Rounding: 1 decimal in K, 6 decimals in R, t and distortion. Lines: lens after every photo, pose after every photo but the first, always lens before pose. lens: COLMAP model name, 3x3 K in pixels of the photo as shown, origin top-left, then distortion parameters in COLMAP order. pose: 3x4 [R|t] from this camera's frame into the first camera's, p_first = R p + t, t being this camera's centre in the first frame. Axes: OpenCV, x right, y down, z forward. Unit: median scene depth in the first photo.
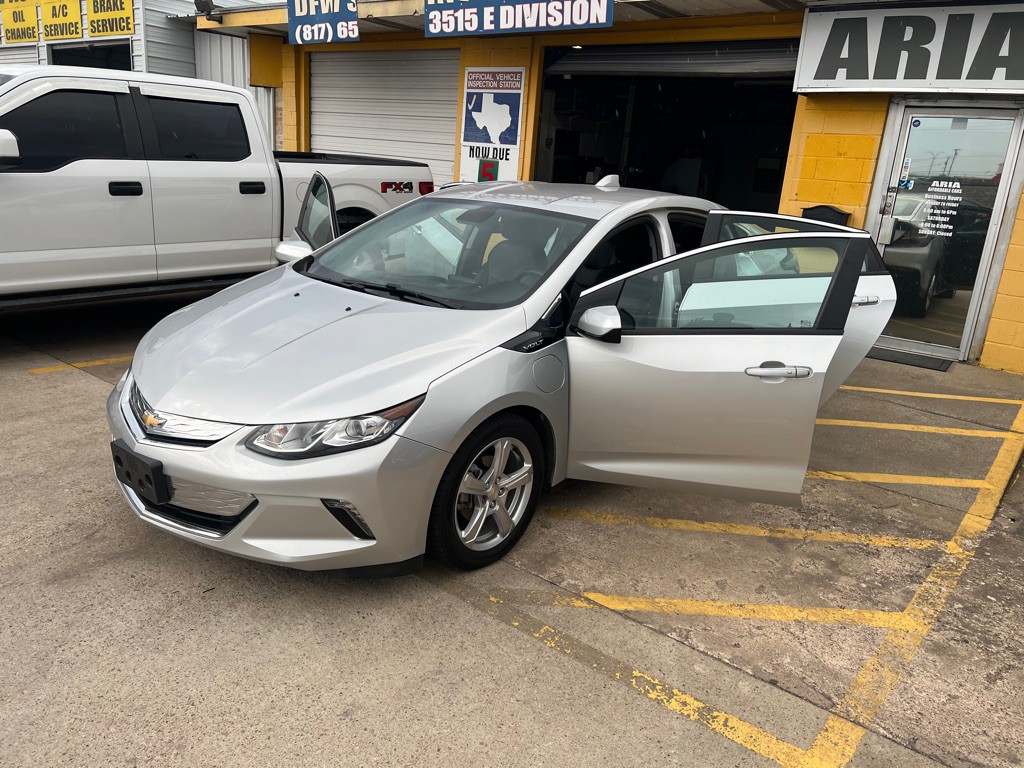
lens RADIAL K [[769.0, 0, 497.7], [0, 769.0, 382.0], [0, 0, 1]] dist [0.054482, -0.058484]
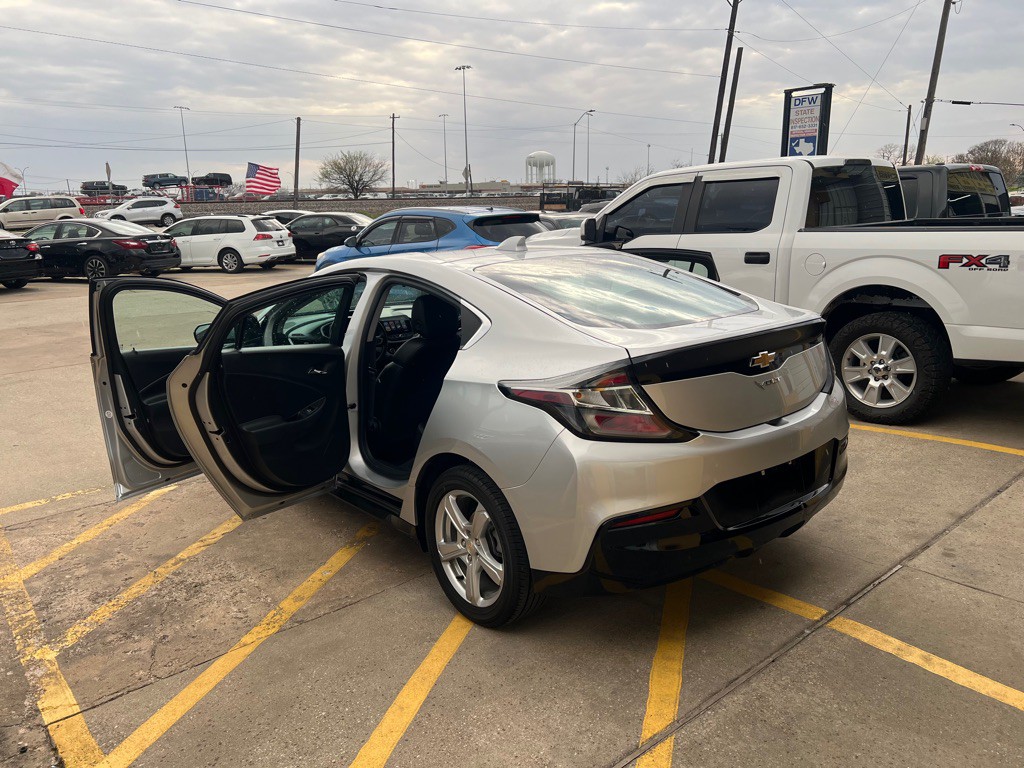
lens RADIAL K [[769.0, 0, 512.4], [0, 769.0, 375.9], [0, 0, 1]] dist [0.054482, -0.058484]
pose [[-0.184108, 0.153382, -0.970865, 1.183228], [-0.267058, 0.942785, 0.199589, -0.353933], [0.945930, 0.296023, -0.132612, 1.401226]]
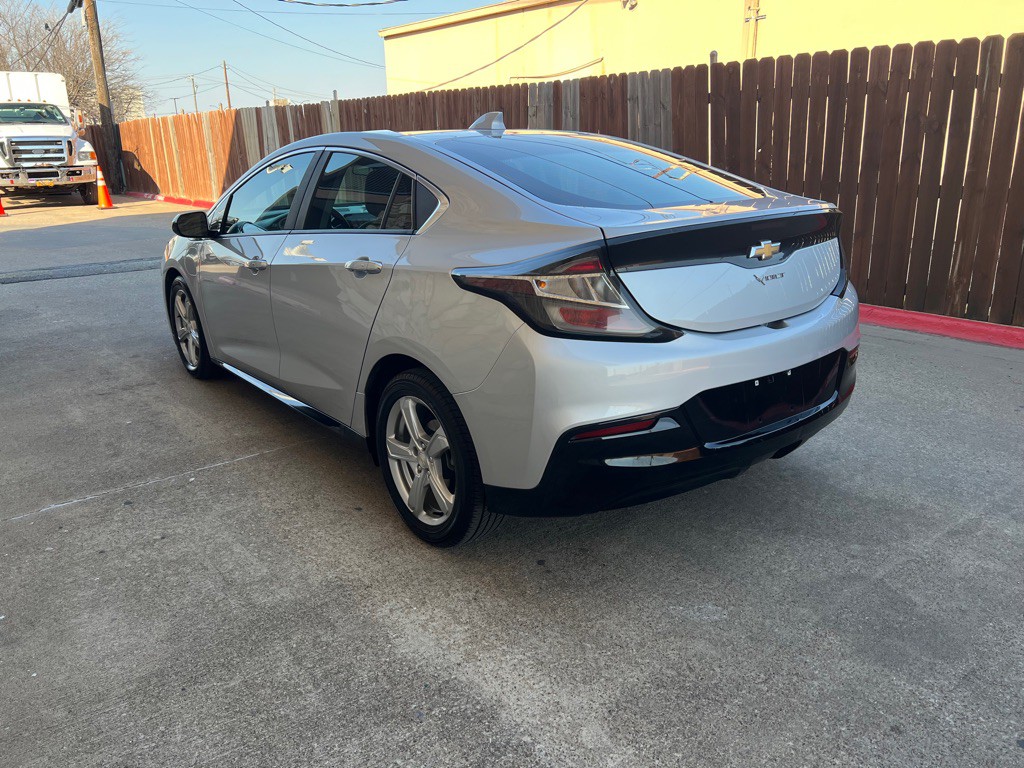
lens RADIAL K [[769.0, 0, 515.6], [0, 769.0, 404.9], [0, 0, 1]] dist [0.054482, -0.058484]
pose [[-0.196591, 0.270485, -0.942438, 1.082915], [-0.286120, 0.903533, 0.319003, -0.313666], [0.937810, 0.332364, -0.100235, 1.439729]]
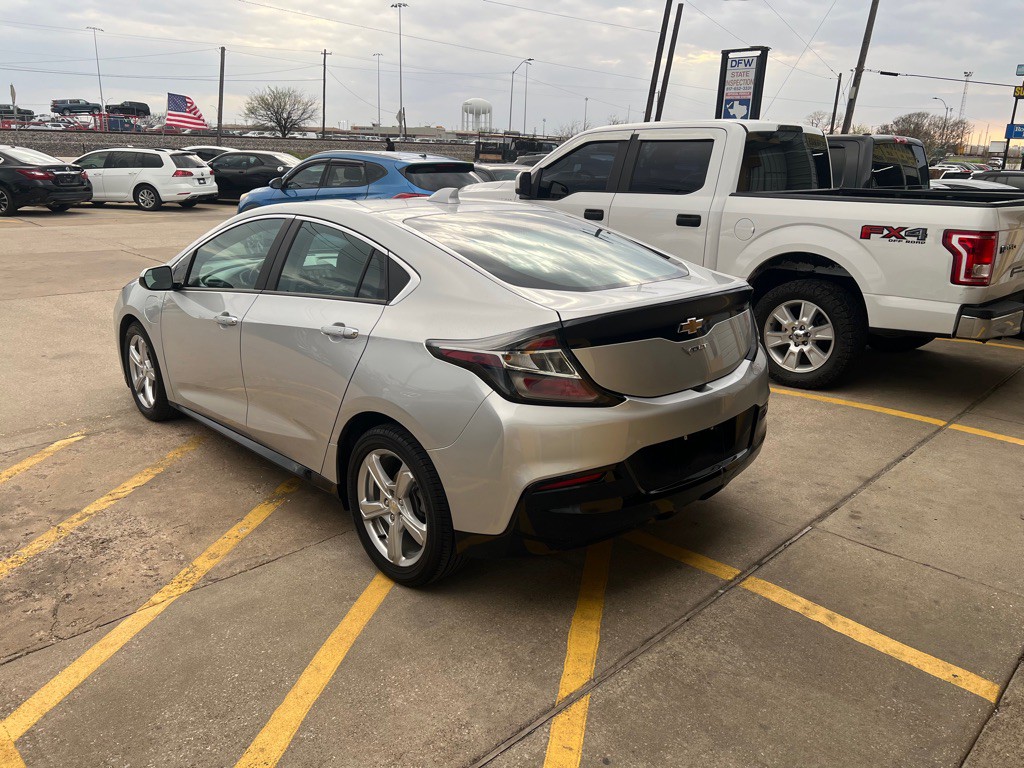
lens RADIAL K [[769.0, 0, 509.2], [0, 769.0, 372.0], [0, 0, 1]] dist [0.054482, -0.058484]
pose [[-0.104941, 0.204800, -0.973162, 1.168217], [-0.312102, 0.922344, 0.227761, -0.358450], [0.944235, 0.327627, -0.032873, 1.399183]]
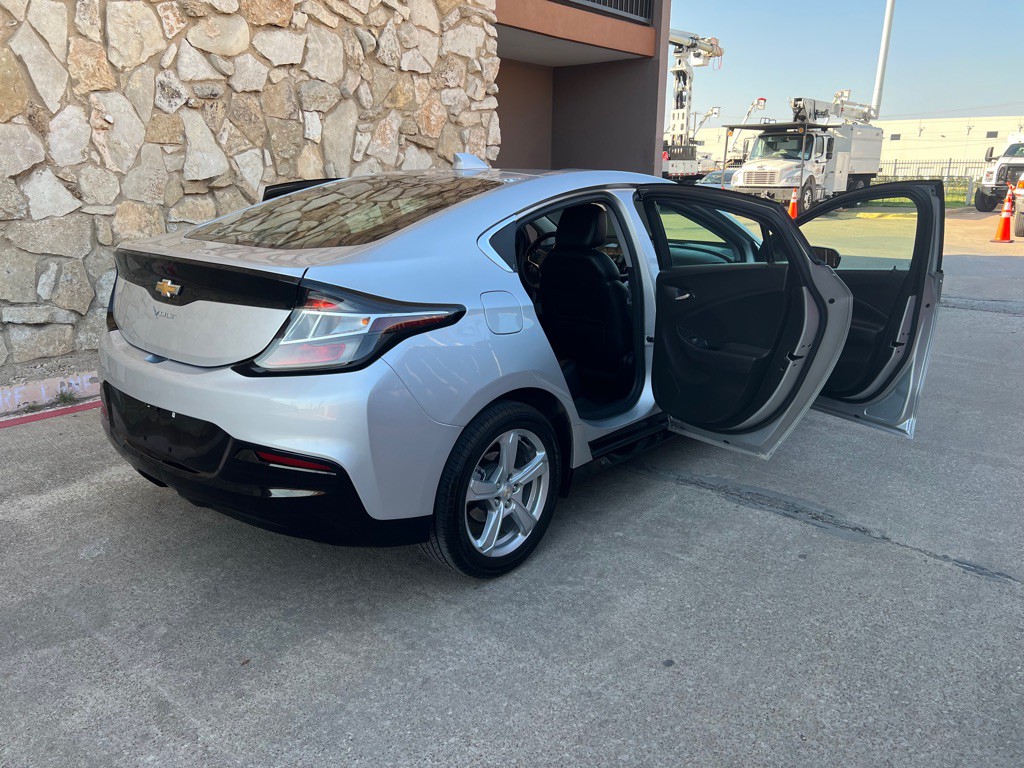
lens RADIAL K [[769.0, 0, 504.4], [0, 769.0, 395.0], [0, 0, 1]] dist [0.054482, -0.058484]
pose [[-0.997926, -0.063841, -0.008266, 0.123110], [-0.057654, 0.829239, 0.555912, -0.596527], [-0.028635, 0.555235, -0.831200, 2.123091]]
